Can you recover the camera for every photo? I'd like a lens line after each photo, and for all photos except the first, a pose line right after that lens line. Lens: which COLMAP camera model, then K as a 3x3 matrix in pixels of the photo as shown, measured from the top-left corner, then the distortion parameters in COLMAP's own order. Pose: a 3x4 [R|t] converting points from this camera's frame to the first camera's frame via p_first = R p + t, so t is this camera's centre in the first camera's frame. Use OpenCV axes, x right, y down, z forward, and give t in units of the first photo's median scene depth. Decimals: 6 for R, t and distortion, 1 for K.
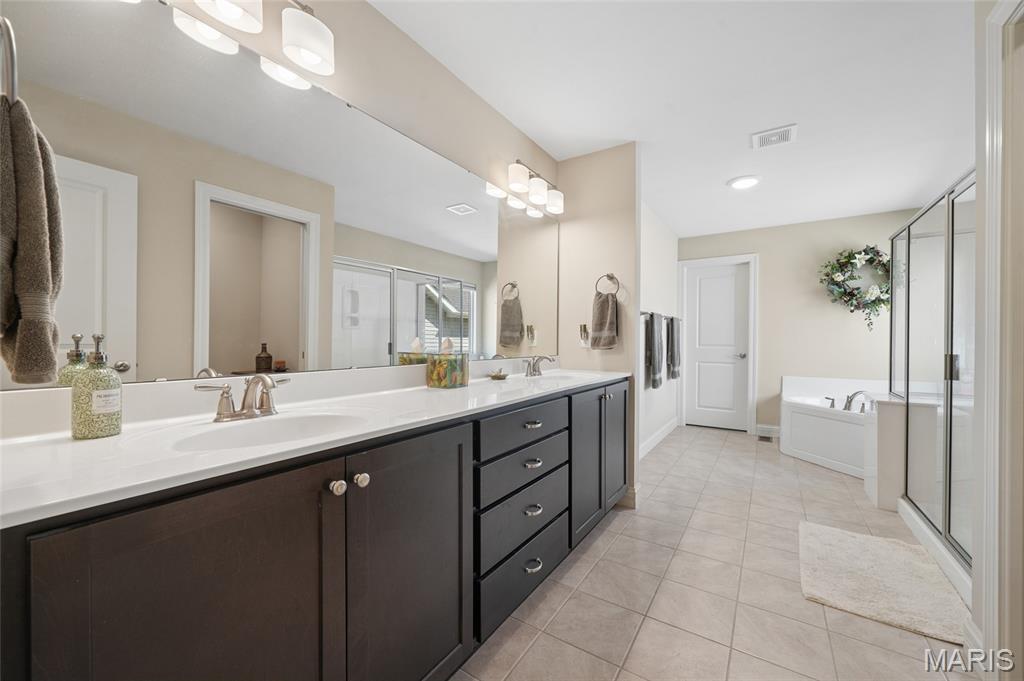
lens RADIAL K [[373.6, 0, 511.9], [0, 373.6, 343.5], [0, 0, 1]] dist [-0.001787, -0.000044]
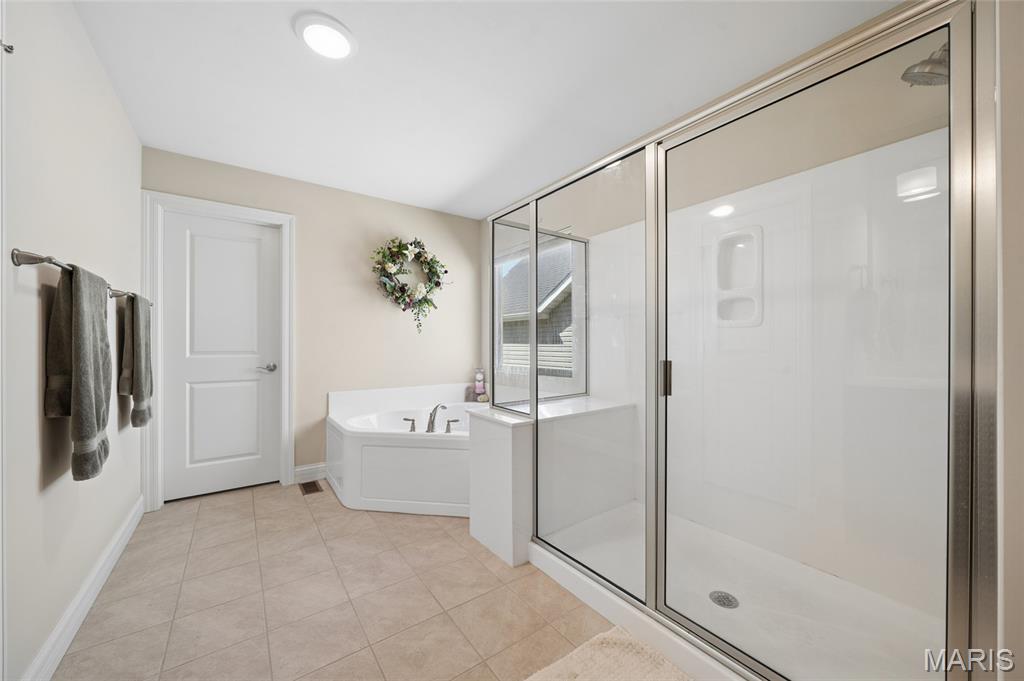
lens RADIAL K [[373.6, 0, 511.9], [0, 373.6, 343.5], [0, 0, 1]] dist [-0.001787, -0.000044]
pose [[0.332450, -0.002378, 0.943118, 0.173094], [0.012347, 0.999922, -0.001832, -0.003185], [-0.943040, 0.012254, 0.332454, 0.467560]]
